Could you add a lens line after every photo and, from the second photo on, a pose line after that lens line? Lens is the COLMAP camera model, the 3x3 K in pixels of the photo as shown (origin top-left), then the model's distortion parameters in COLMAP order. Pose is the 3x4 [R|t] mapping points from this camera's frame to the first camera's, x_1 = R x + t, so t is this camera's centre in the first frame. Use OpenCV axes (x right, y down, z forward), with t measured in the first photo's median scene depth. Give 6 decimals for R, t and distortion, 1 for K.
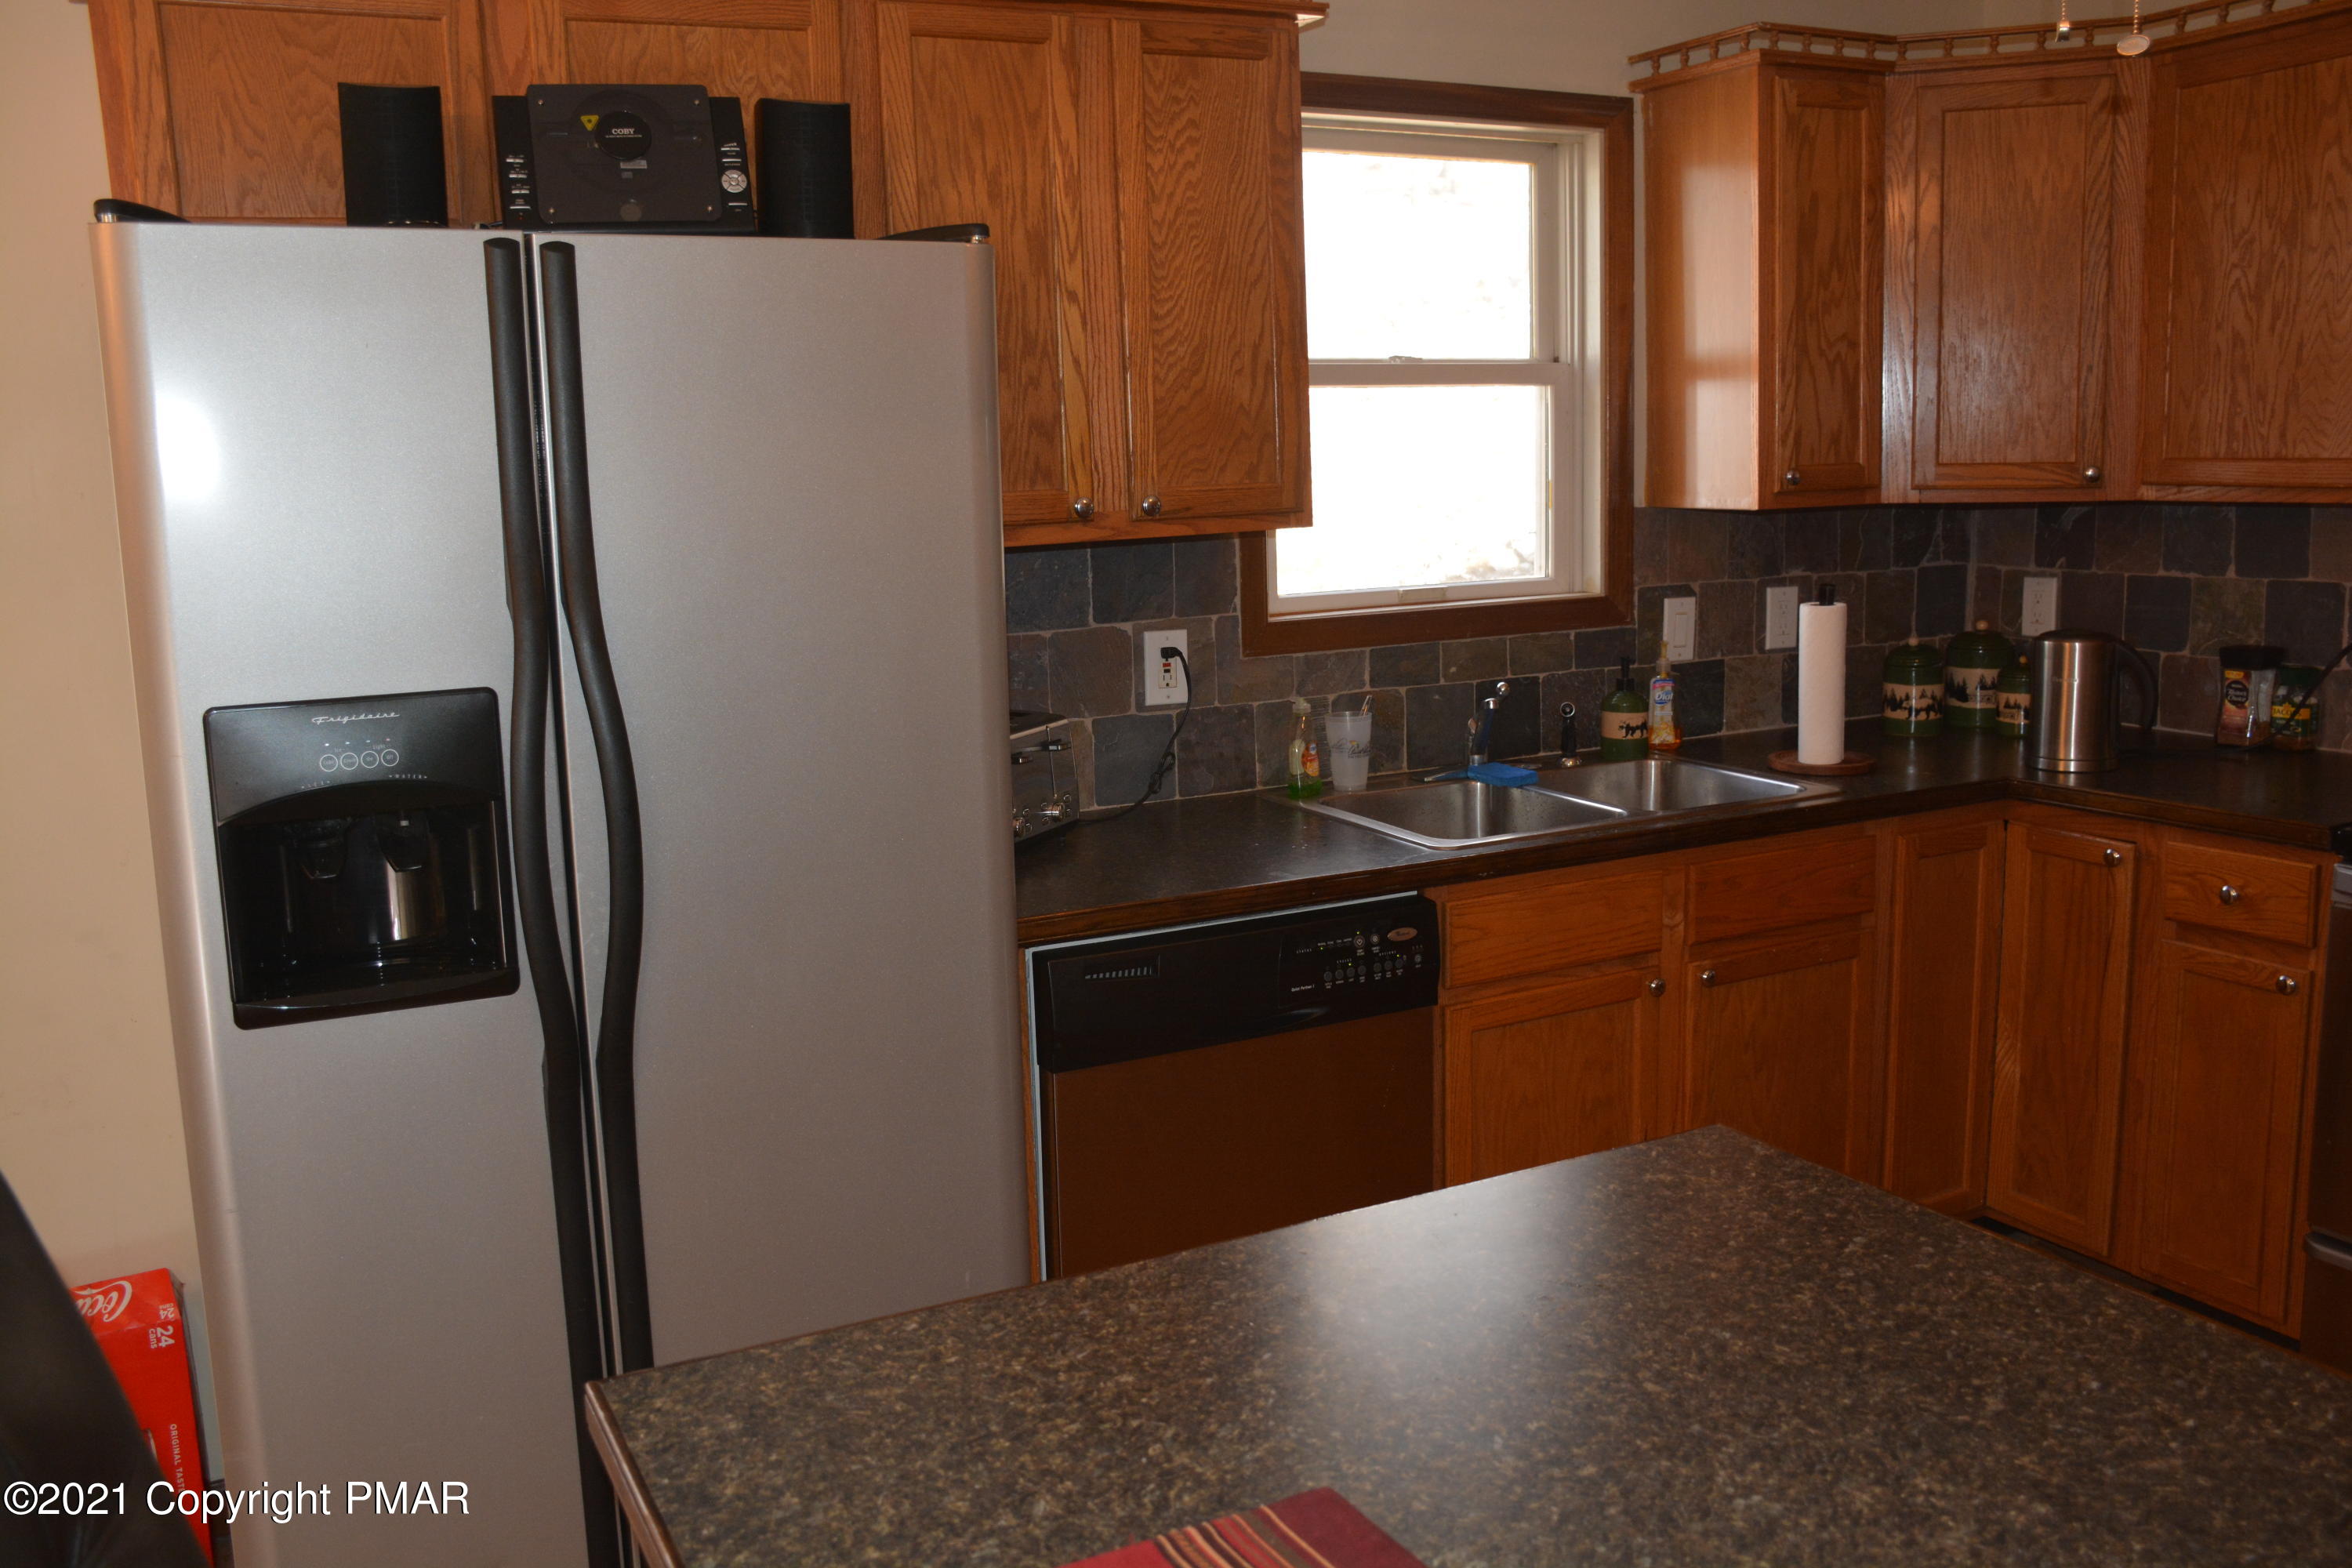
lens RADIAL K [[1981.0, 0, 1160.2], [0, 1981.0, 783.5], [0, 0, 1]] dist [-0.127832, 0.117292]
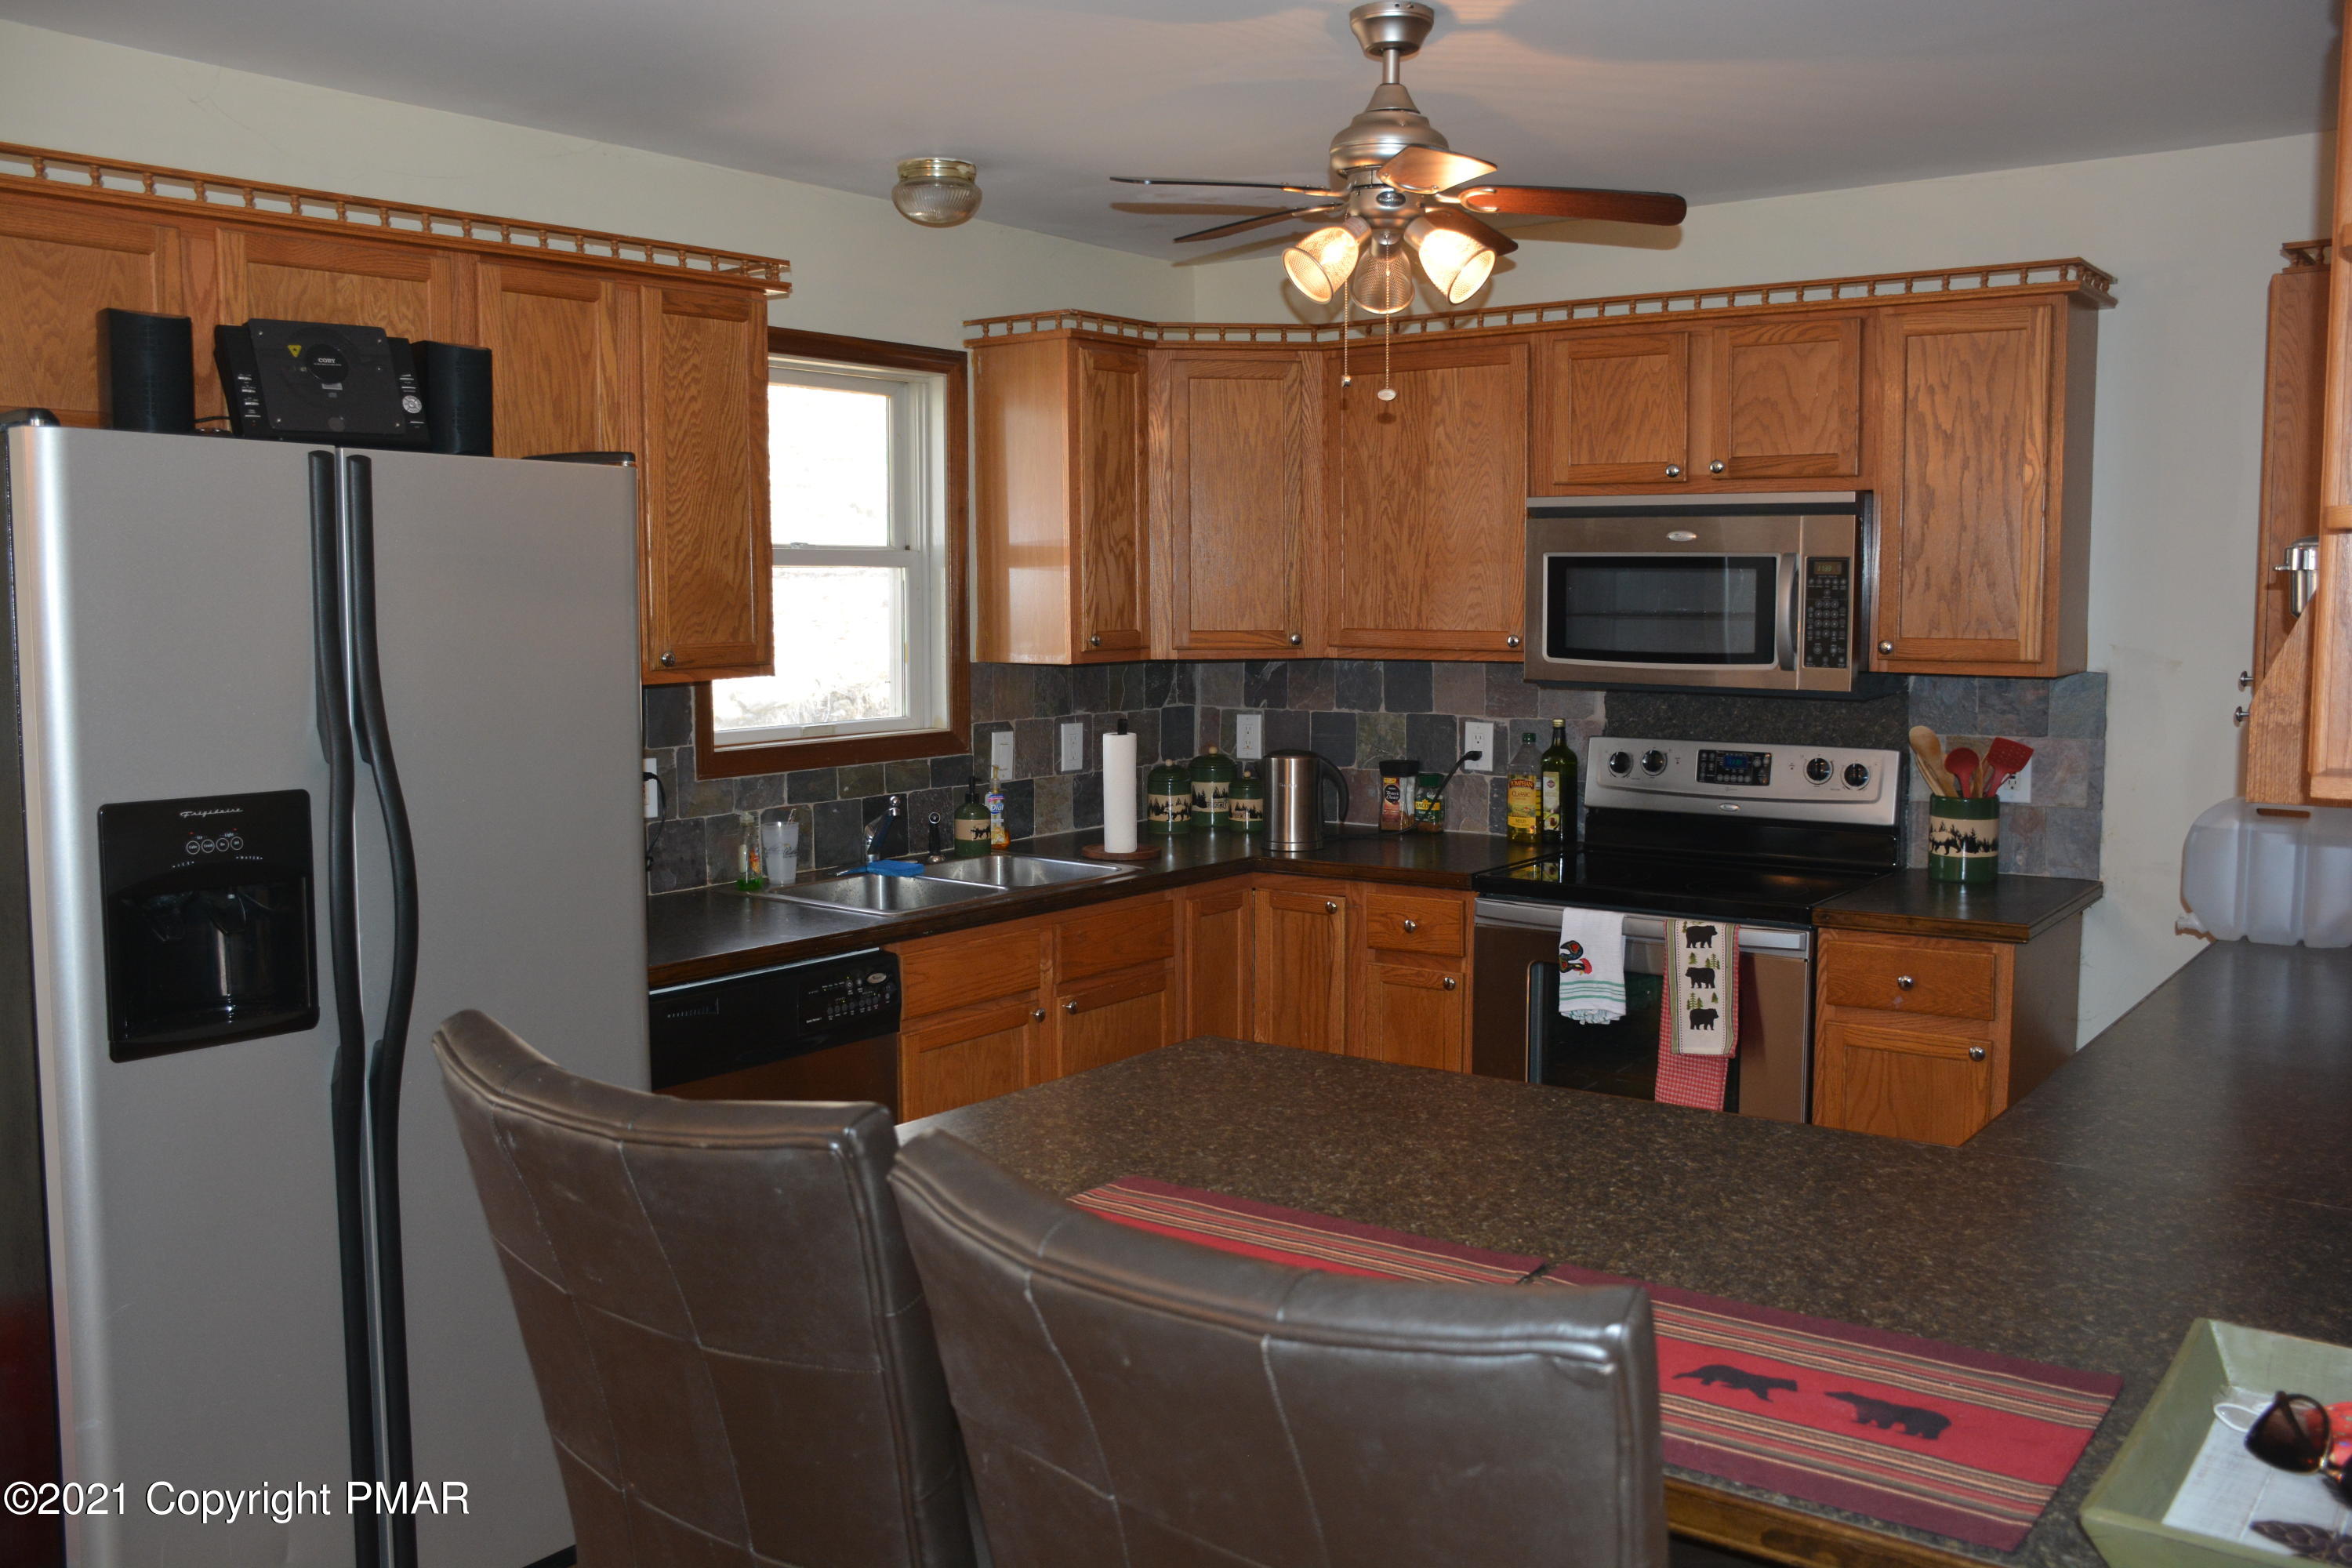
lens RADIAL K [[1981.0, 0, 1176.2], [0, 1981.0, 791.0], [0, 0, 1]] dist [-0.127832, 0.117292]
pose [[0.899121, -0.017416, 0.437353, -0.245736], [0.050463, 0.996670, -0.064055, 0.040629], [-0.434781, 0.079663, 0.897006, -0.263483]]
